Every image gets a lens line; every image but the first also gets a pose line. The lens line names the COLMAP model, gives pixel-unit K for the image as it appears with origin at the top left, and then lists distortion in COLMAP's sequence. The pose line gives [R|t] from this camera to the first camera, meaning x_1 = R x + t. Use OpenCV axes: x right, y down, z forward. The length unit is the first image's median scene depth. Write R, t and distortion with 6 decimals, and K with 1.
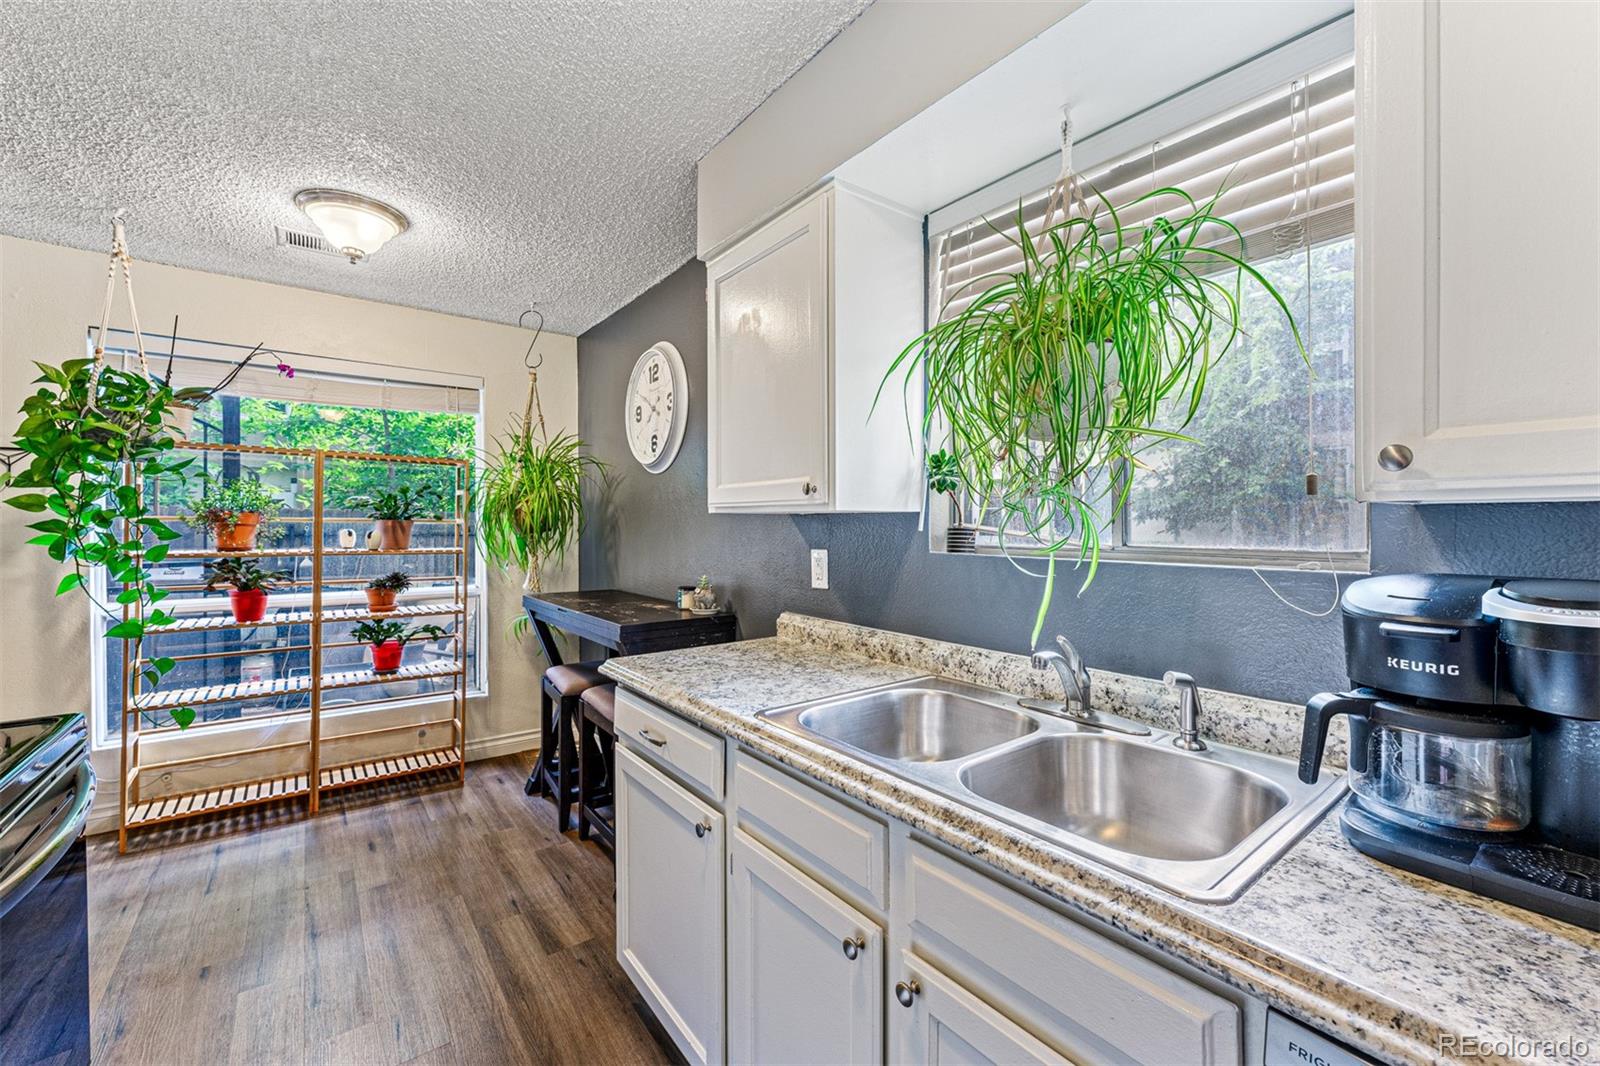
lens RADIAL K [[647.6, 0, 800.6], [0, 647.6, 517.0], [0, 0, 1]] dist [0.000204, 0.000060]
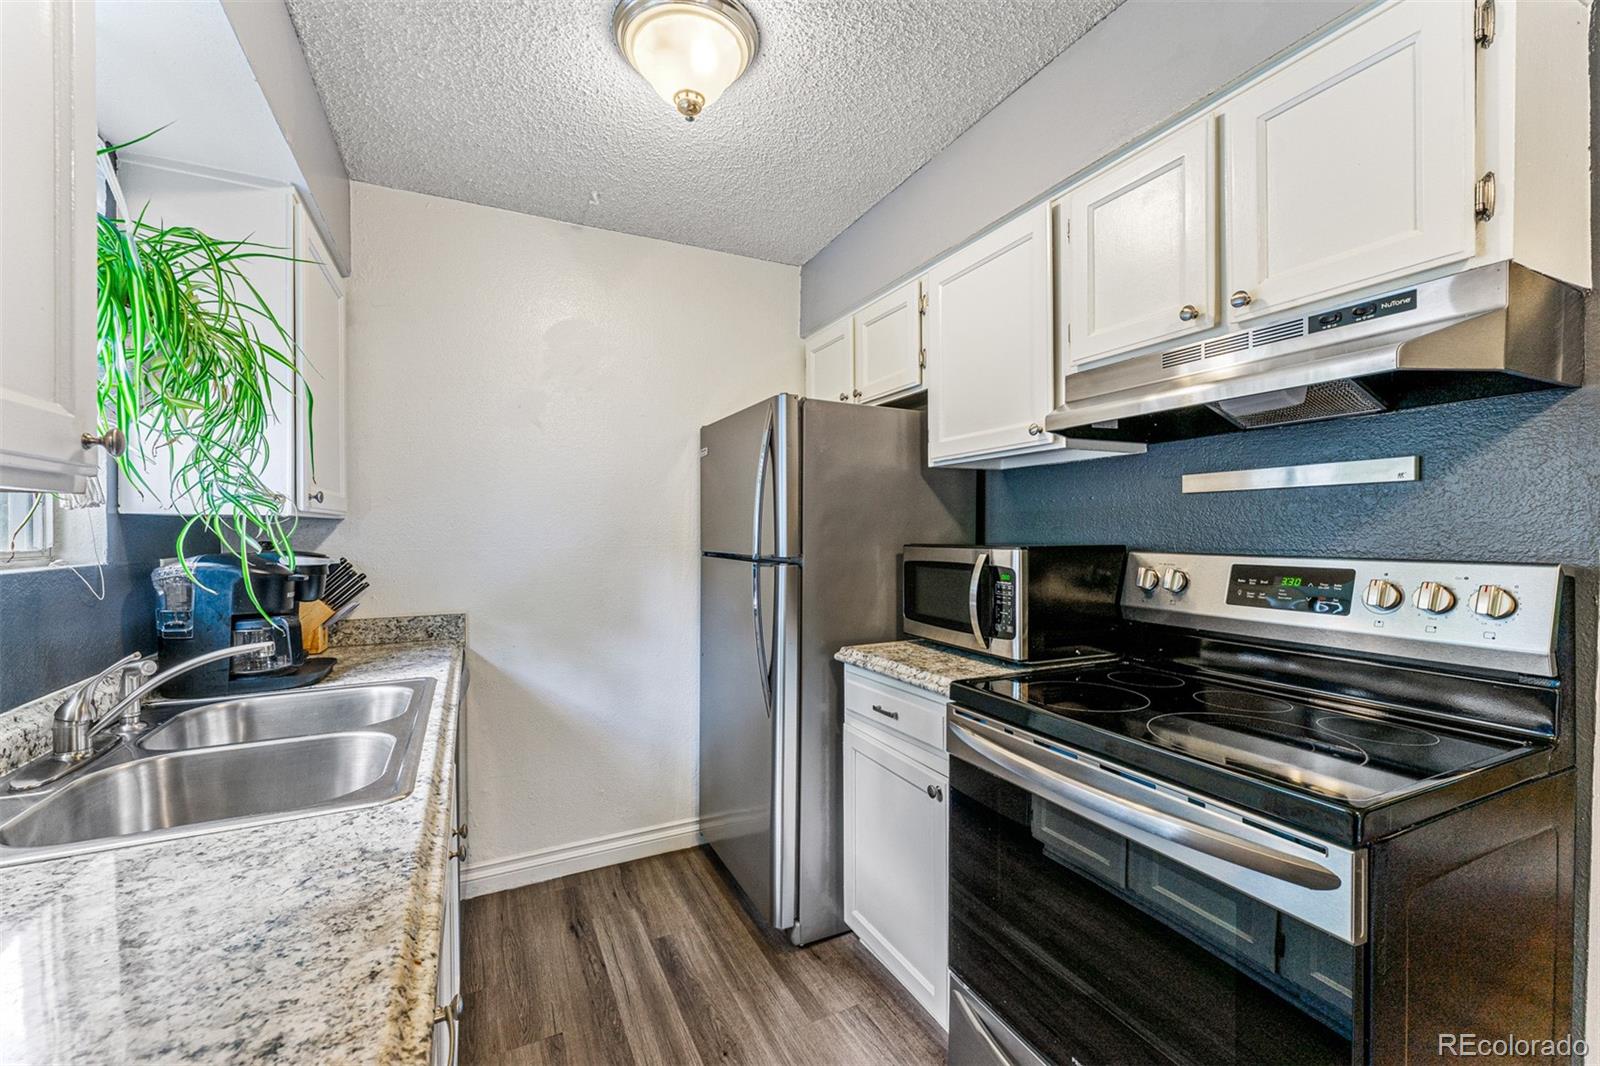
lens RADIAL K [[649.5, 0, 798.6], [0, 649.5, 536.5], [0, 0, 1]] dist [-0.000658, -0.000062]
pose [[-0.980455, -0.000882, 0.196744, -0.360035], [-0.000347, 0.999996, 0.002754, 0.012330], [-0.196746, 0.002632, -0.980451, 0.921577]]
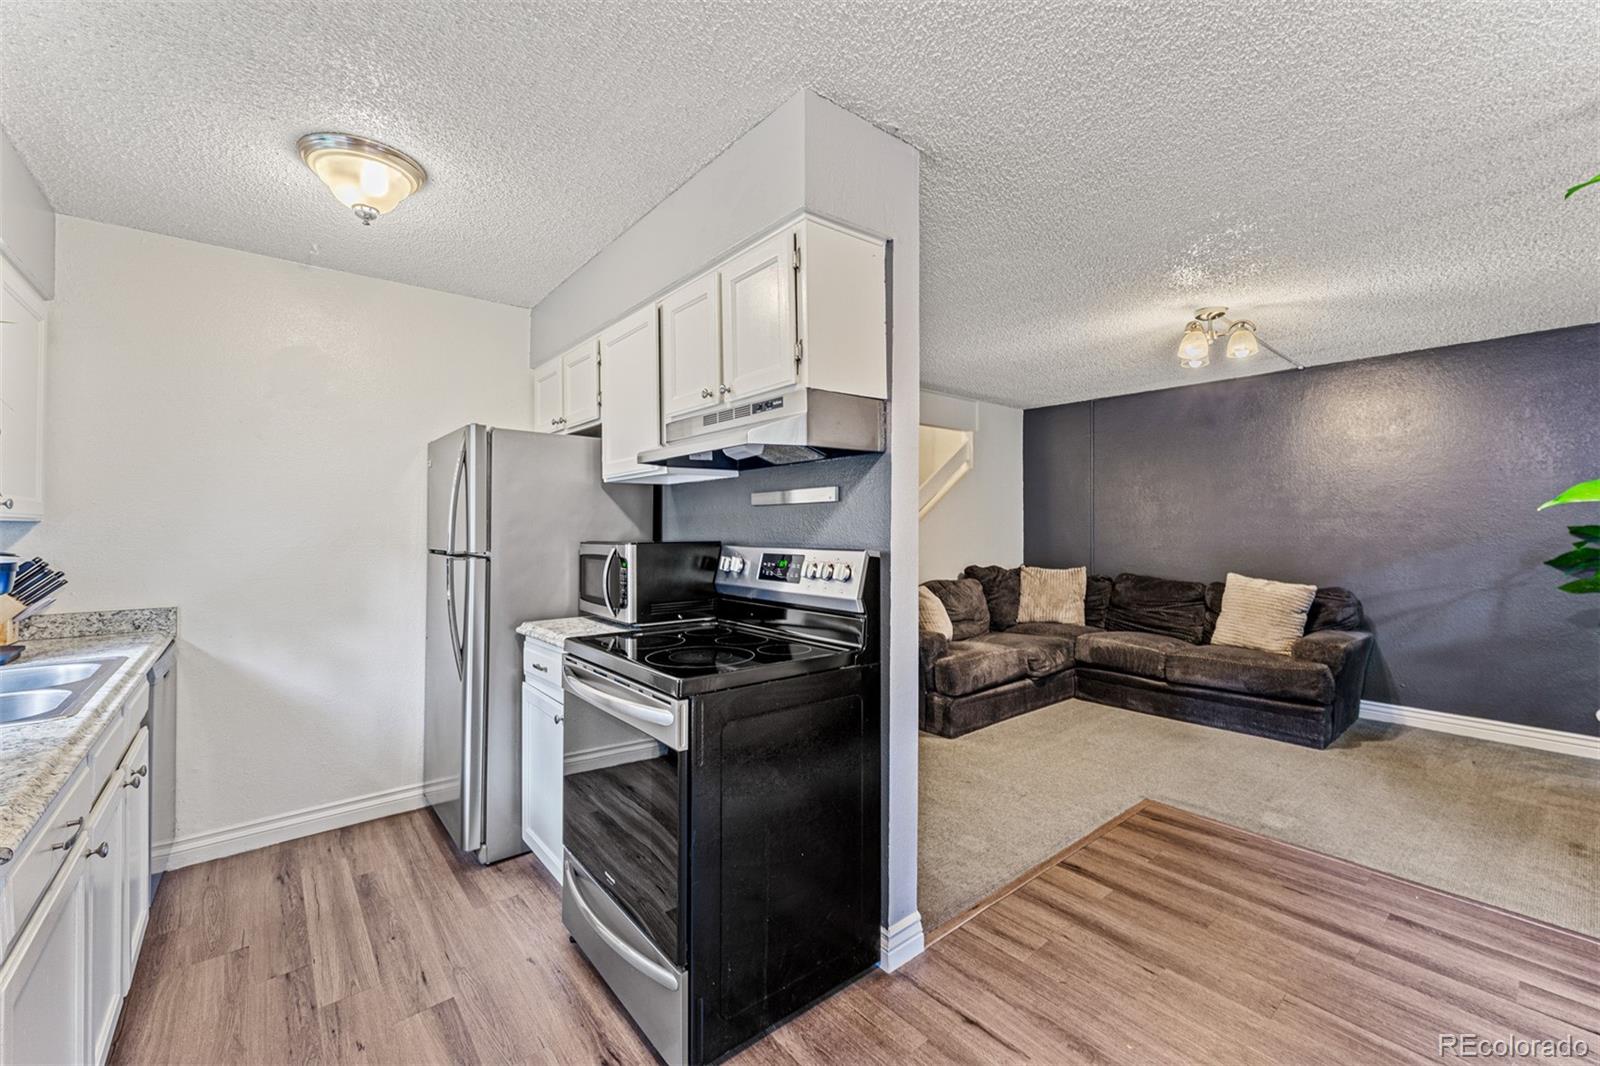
lens RADIAL K [[647.6, 0, 800.6], [0, 647.6, 517.0], [0, 0, 1]] dist [0.000204, 0.000060]
pose [[-0.999268, 0.003108, -0.038136, -0.680852], [0.004024, 0.999704, -0.023982, 0.010298], [0.038050, -0.024118, -0.998985, 1.189430]]
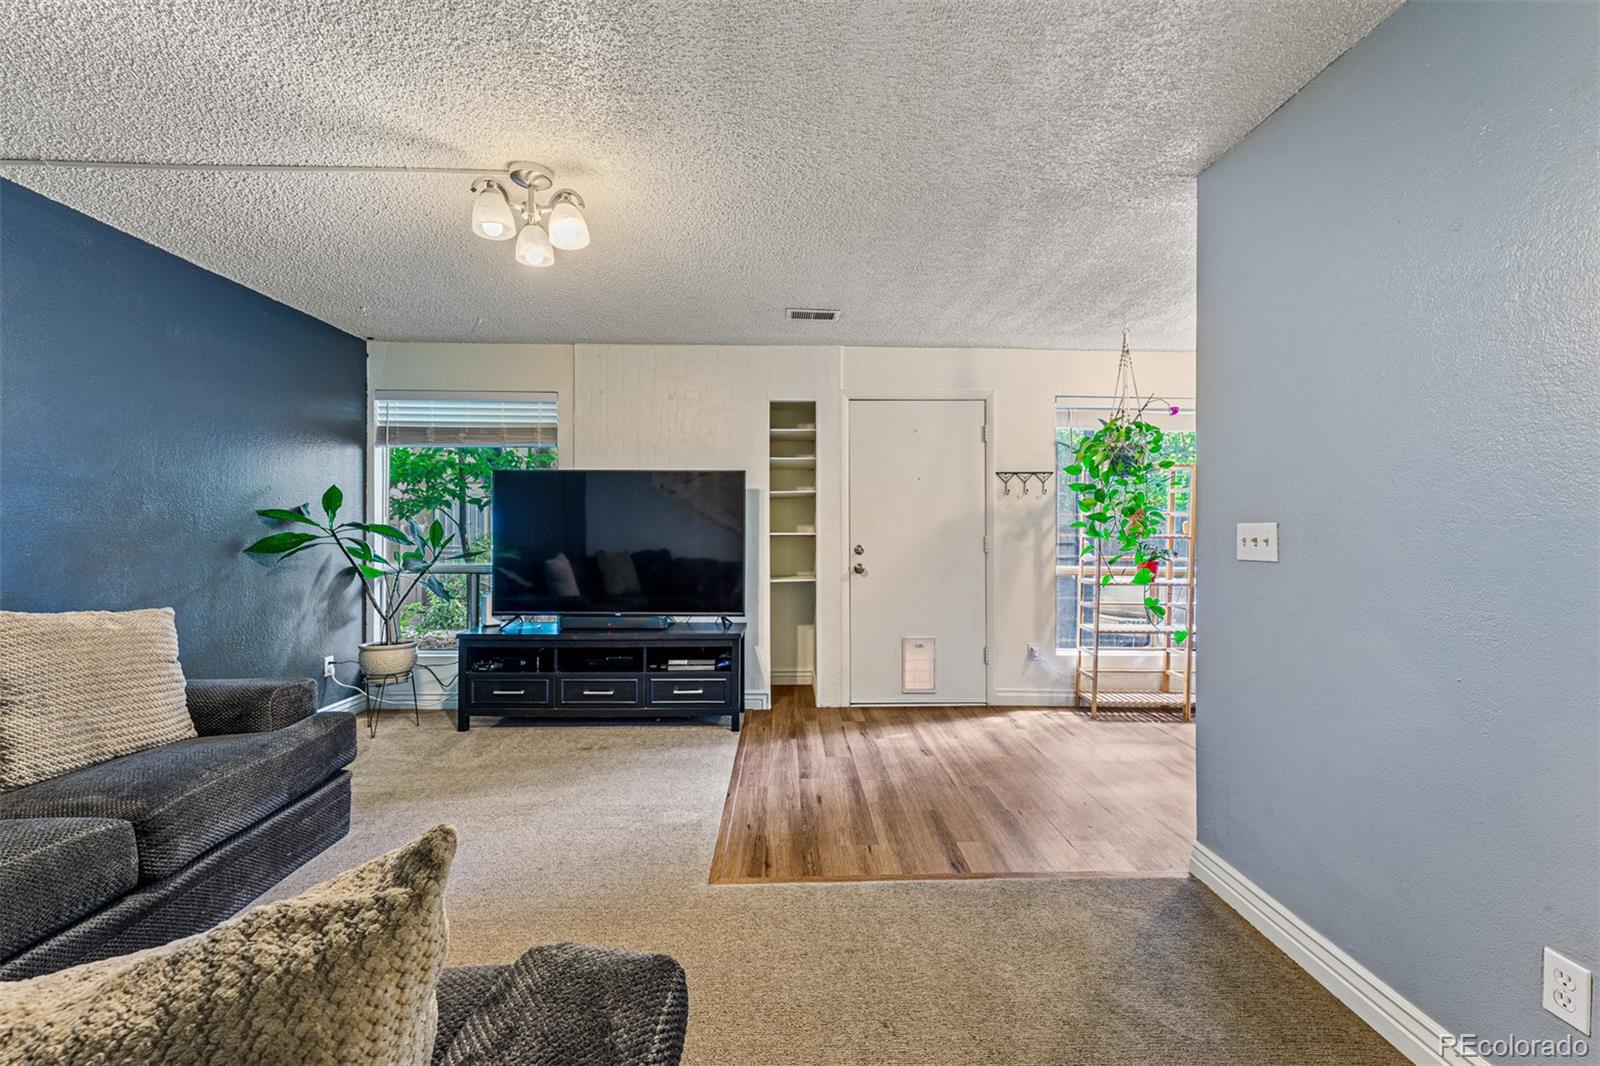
lens RADIAL K [[644.4, 0, 800.0], [0, 644.4, 529.1], [0, 0, 1]] dist [-0.000087, -0.000173]
pose [[0.807917, 0.006472, -0.589261, -0.781074], [-0.000658, 0.999949, 0.010080, 0.031065], [0.589296, -0.007756, 0.807880, -0.827710]]
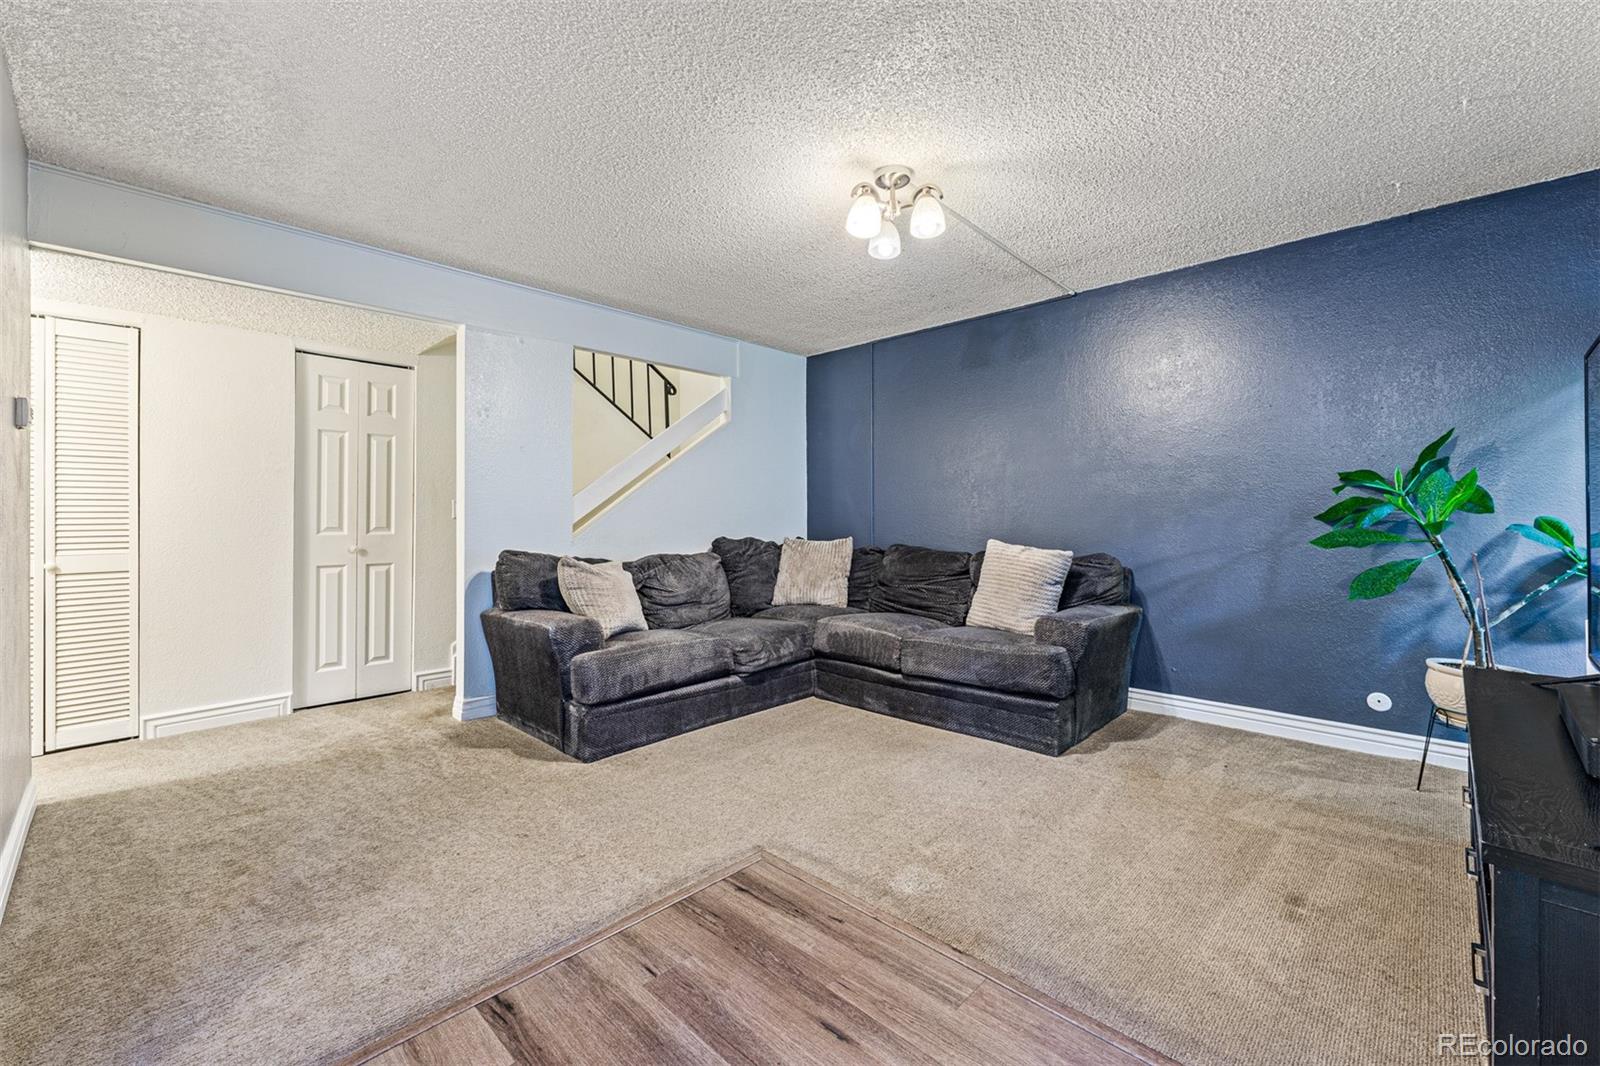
lens RADIAL K [[652.2, 0, 803.3], [0, 652.2, 509.8], [0, 0, 1]] dist [0.000065, -0.000084]
pose [[-0.988183, 0.005836, -0.153170, -1.365443], [0.009280, 0.999720, -0.021775, 0.099338], [0.153000, -0.022939, -0.987960, 0.801686]]
